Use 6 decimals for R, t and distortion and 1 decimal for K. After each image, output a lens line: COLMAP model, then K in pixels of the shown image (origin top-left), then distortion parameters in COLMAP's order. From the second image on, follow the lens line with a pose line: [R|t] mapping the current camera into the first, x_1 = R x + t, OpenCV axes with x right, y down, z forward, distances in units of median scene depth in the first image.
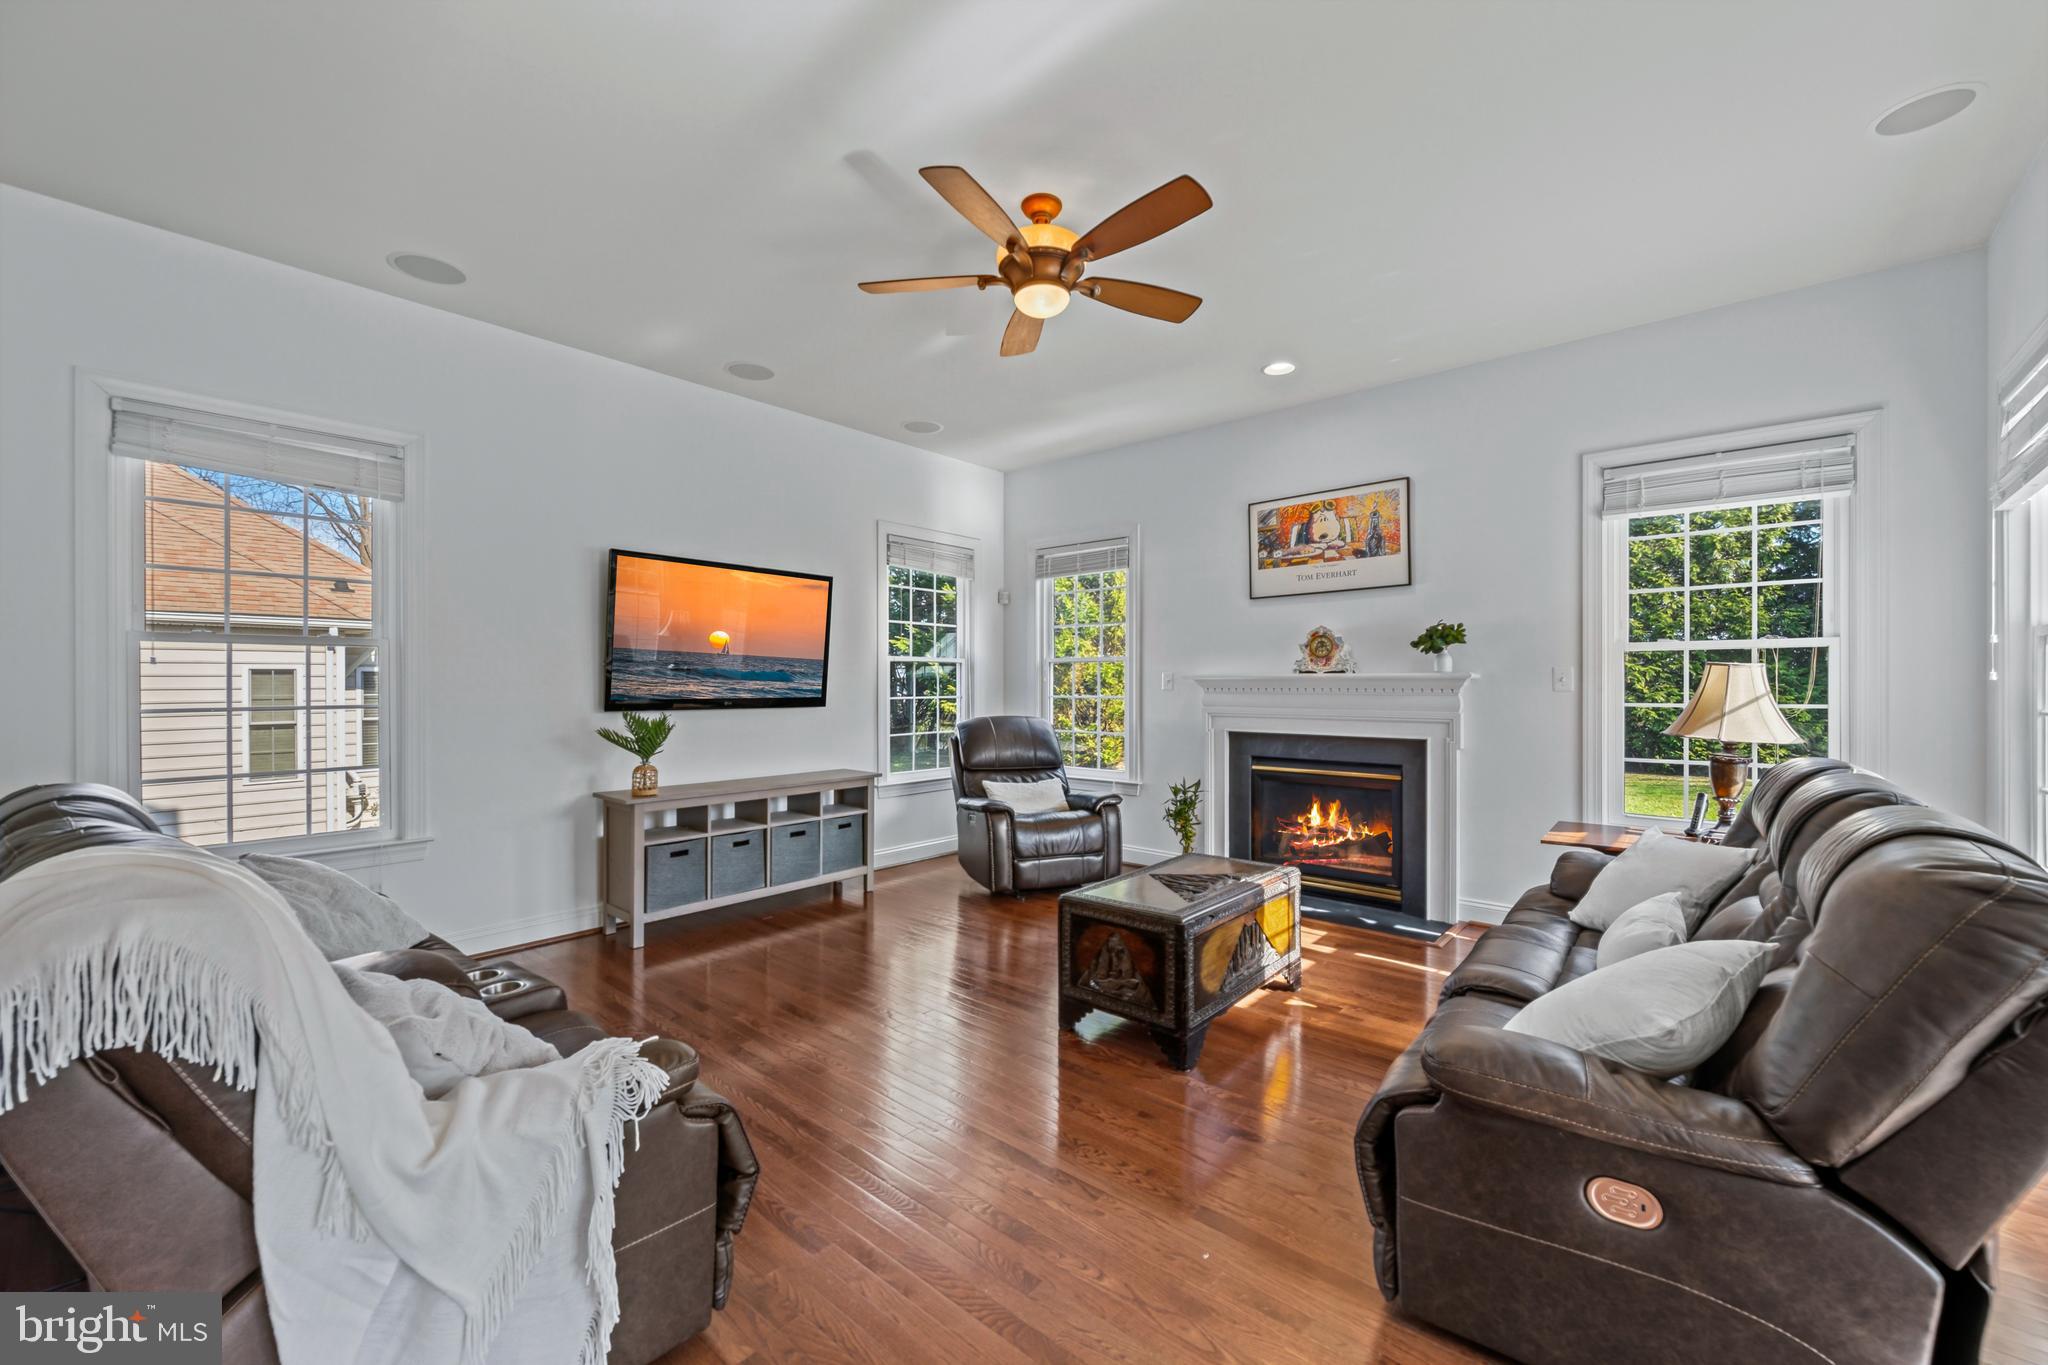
lens RADIAL K [[832.8, 0, 1014.7], [0, 832.8, 688.6], [0, 0, 1]] dist [-0.001281, -0.000052]
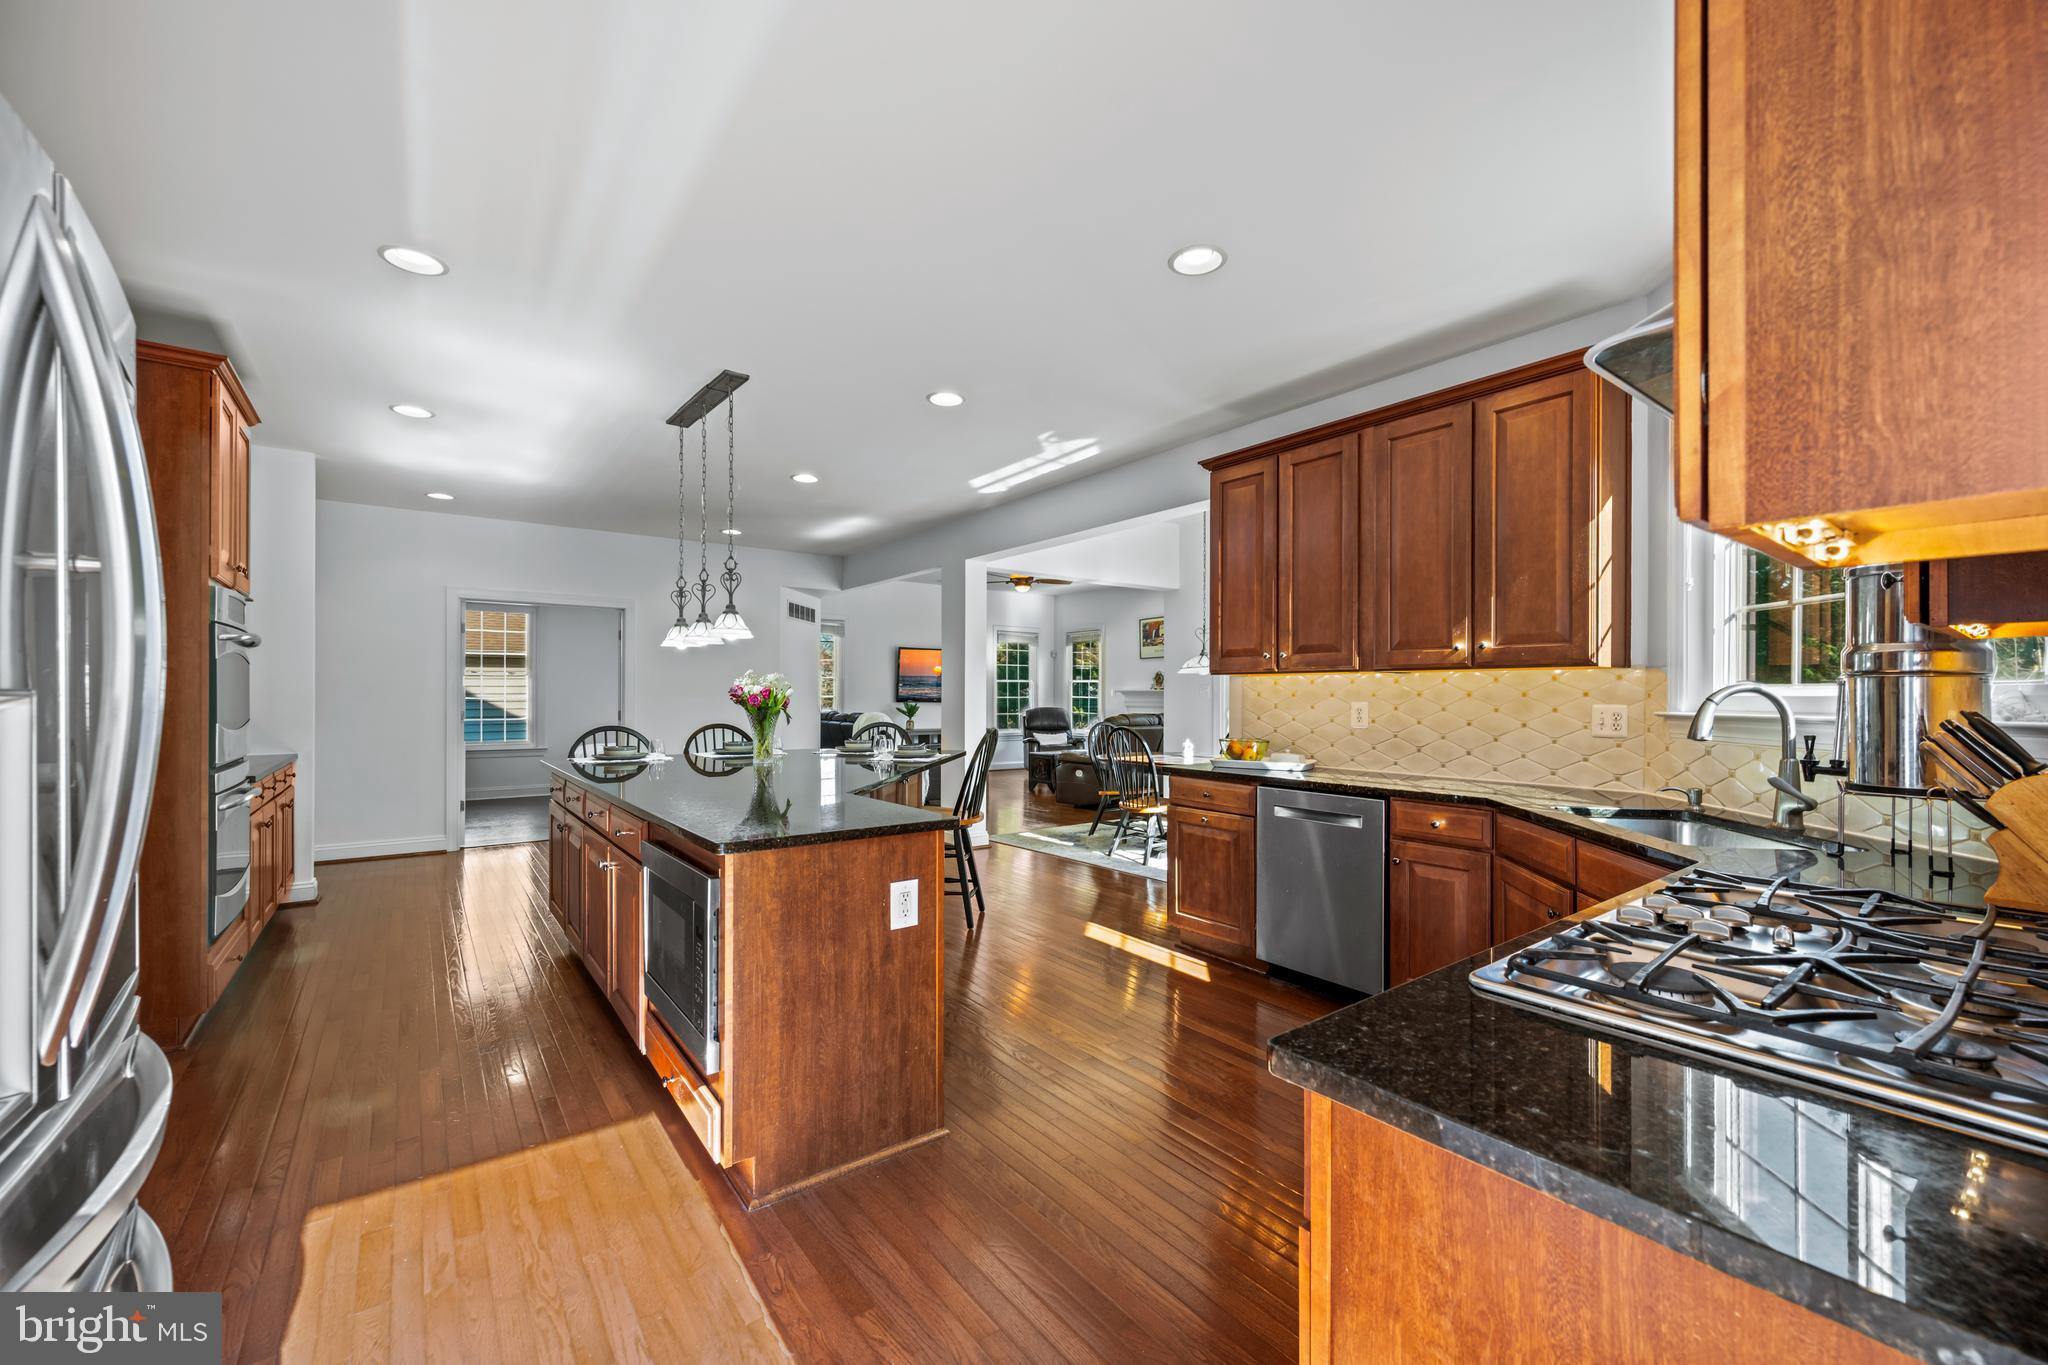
lens RADIAL K [[832.8, 0, 1014.7], [0, 832.8, 688.6], [0, 0, 1]] dist [-0.001281, -0.000052]
pose [[0.978573, 0.004269, -0.205856, 0.390256], [-0.004902, 0.999985, -0.002567, -0.011604], [0.205842, 0.003521, 0.978579, -1.322400]]
